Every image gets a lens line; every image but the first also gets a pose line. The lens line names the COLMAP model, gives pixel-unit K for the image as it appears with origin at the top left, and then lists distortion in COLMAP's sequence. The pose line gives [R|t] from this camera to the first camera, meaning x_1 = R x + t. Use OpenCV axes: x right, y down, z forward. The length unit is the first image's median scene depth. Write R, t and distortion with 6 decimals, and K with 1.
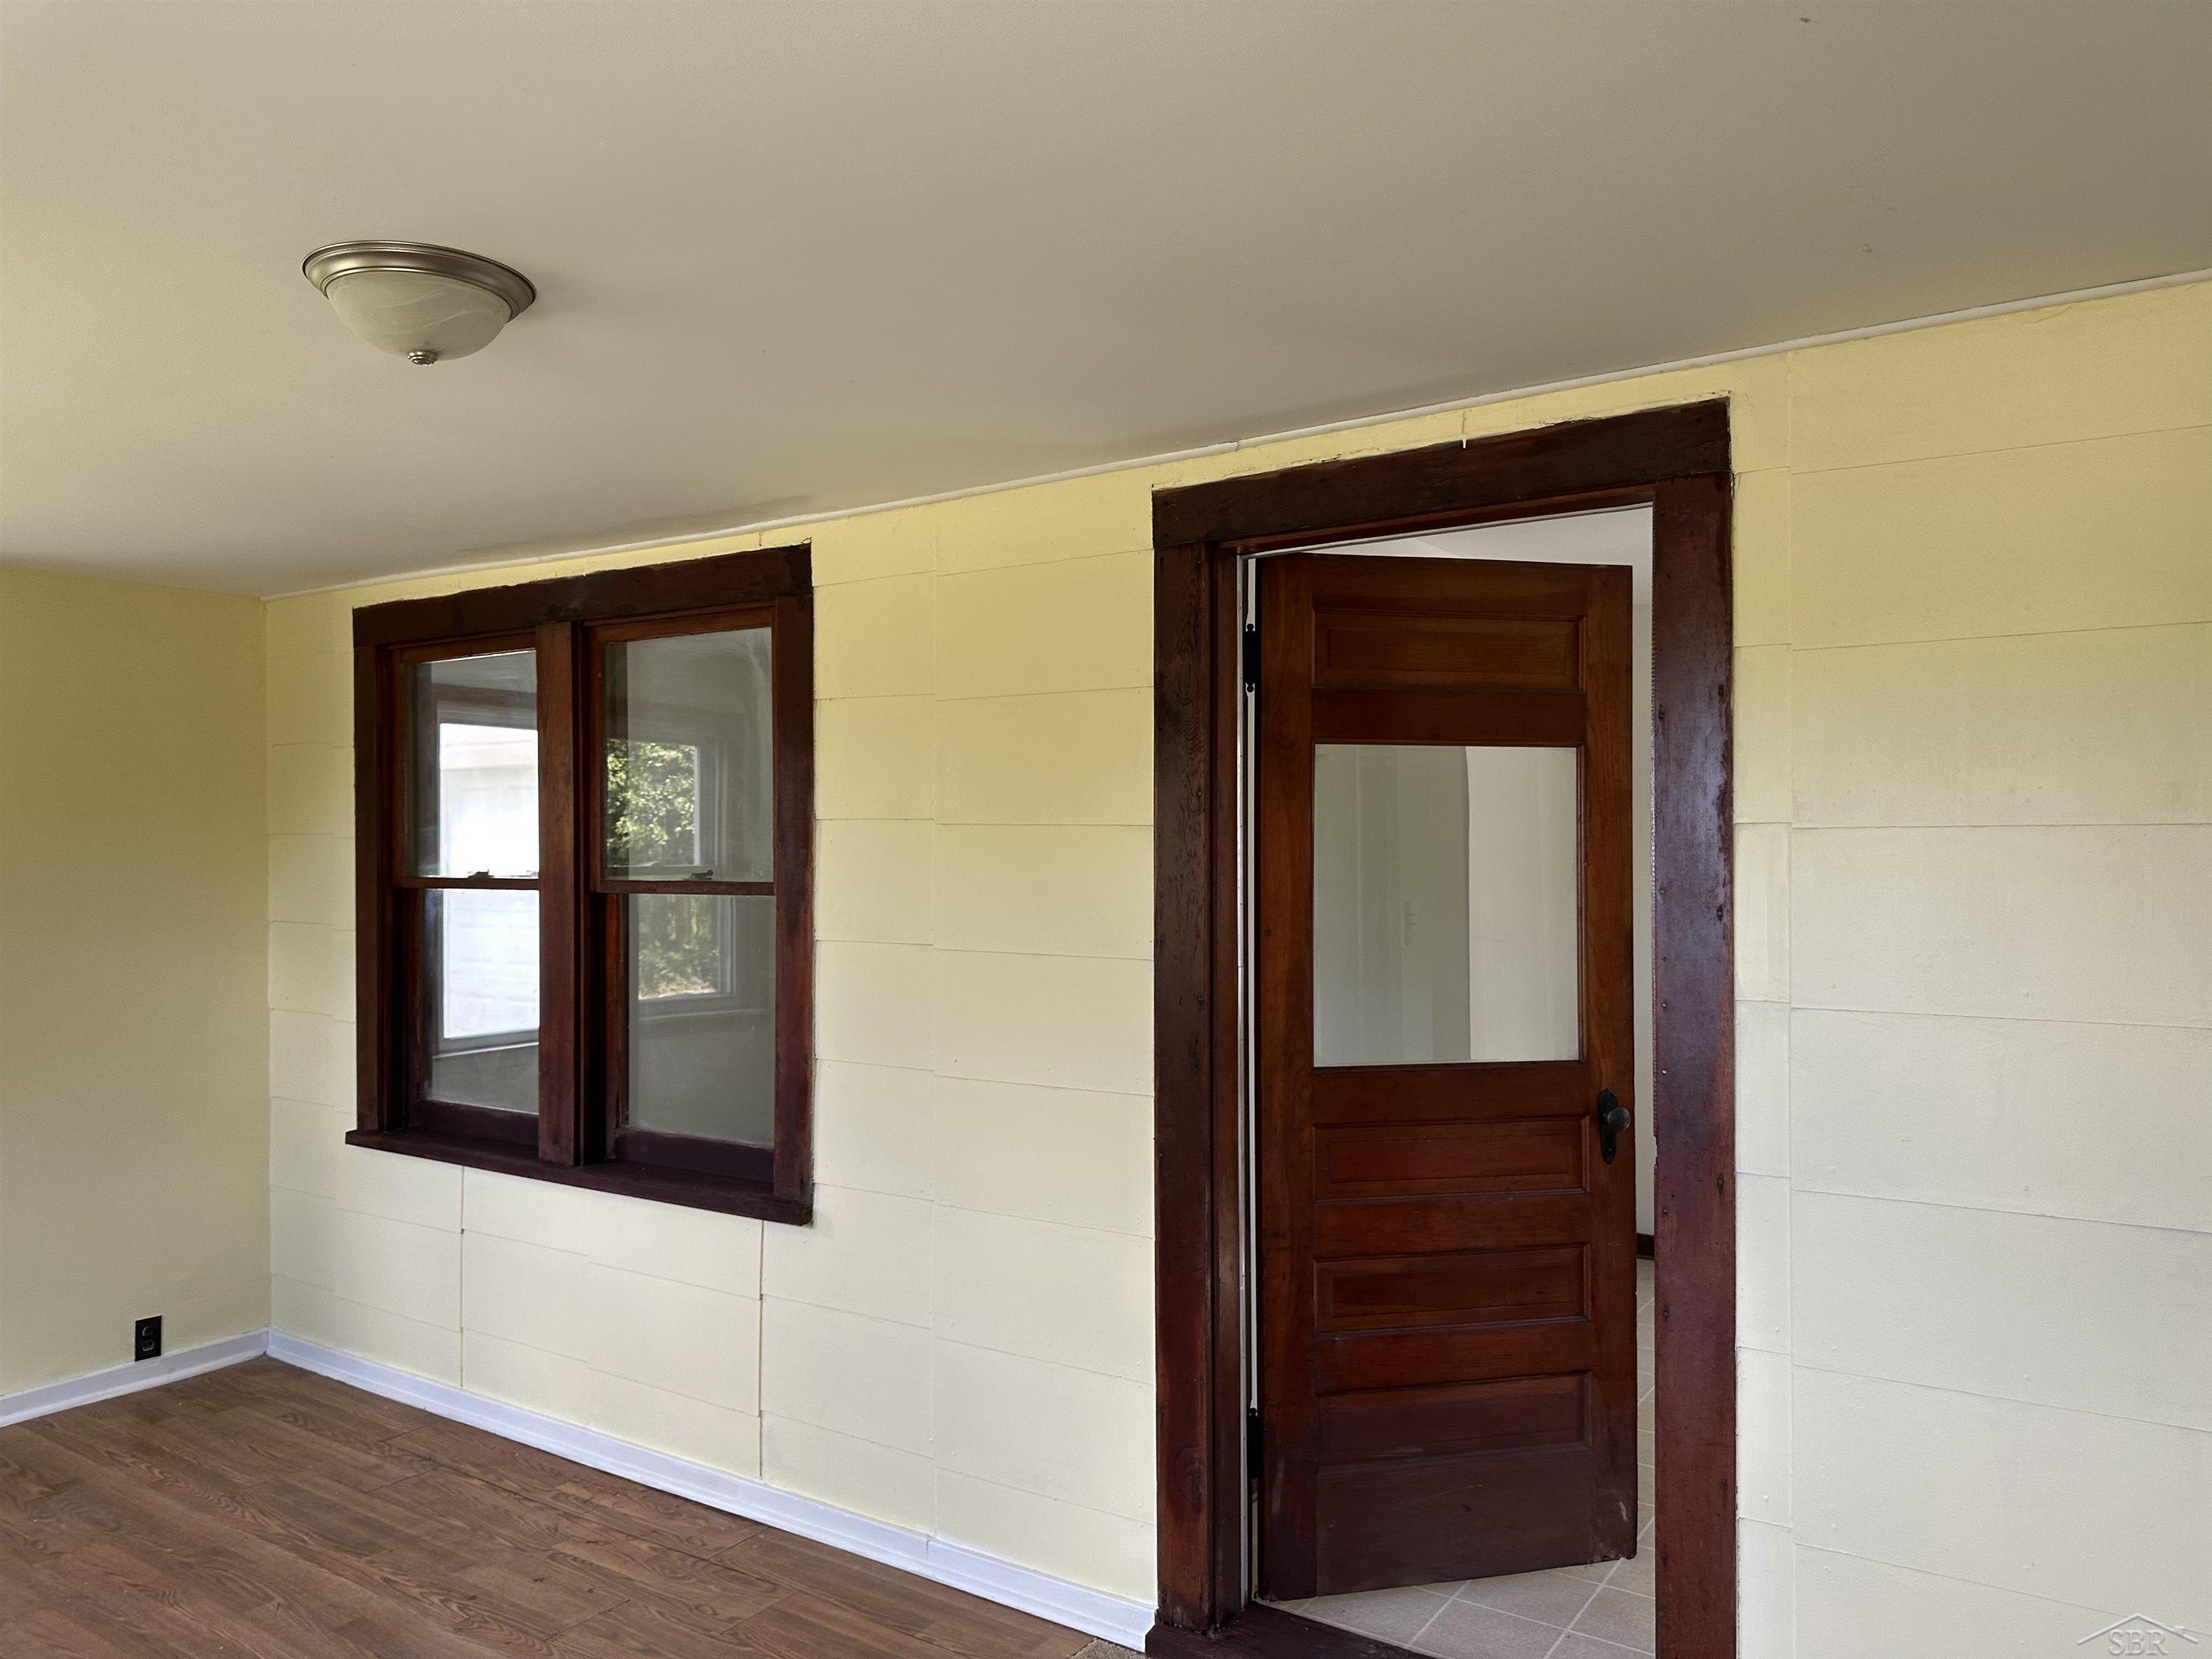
lens RADIAL K [[1576.0, 0, 1076.7], [0, 1576.0, 836.9], [0, 0, 1]] dist [0.059926, -0.045650]
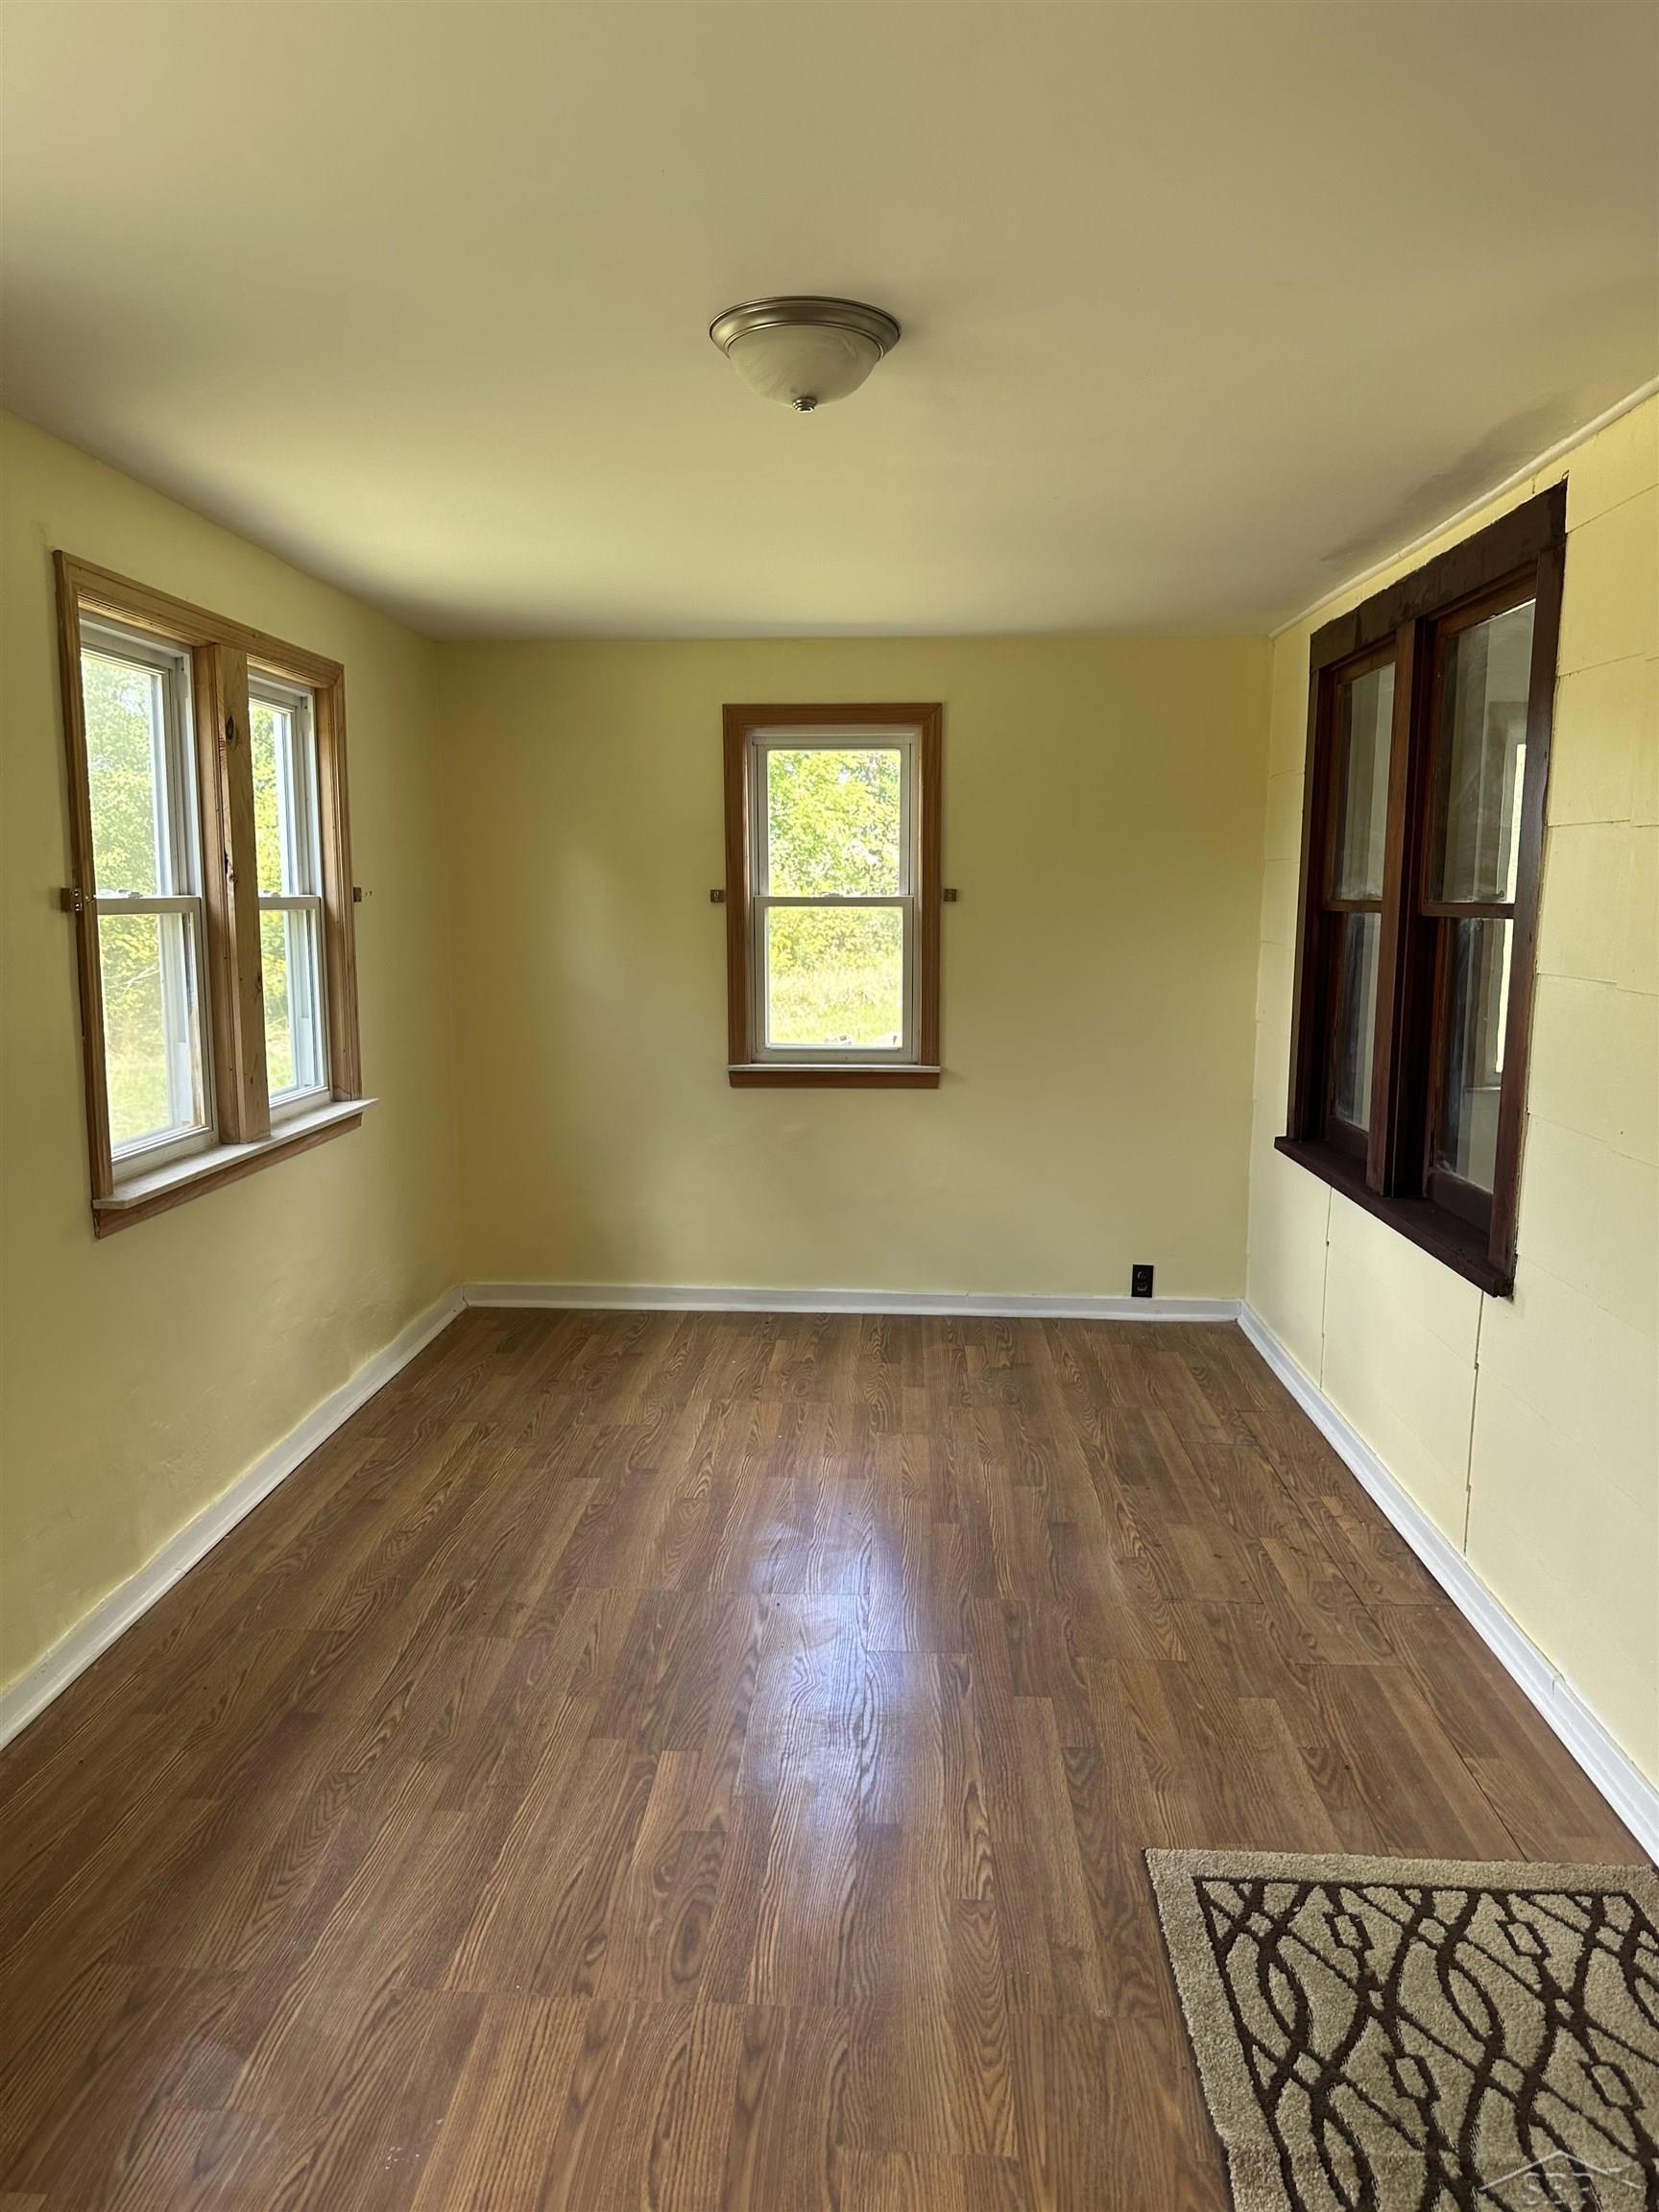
lens RADIAL K [[1576.0, 0, 829.5], [0, 1576.0, 1106.0], [0, 0, 1]] dist [0.059926, -0.045650]
pose [[0.534761, 0.124366, -0.835801, 0.338799], [-0.007746, 0.989790, 0.142323, 0.016998], [0.844968, -0.069634, 0.530264, 0.217071]]
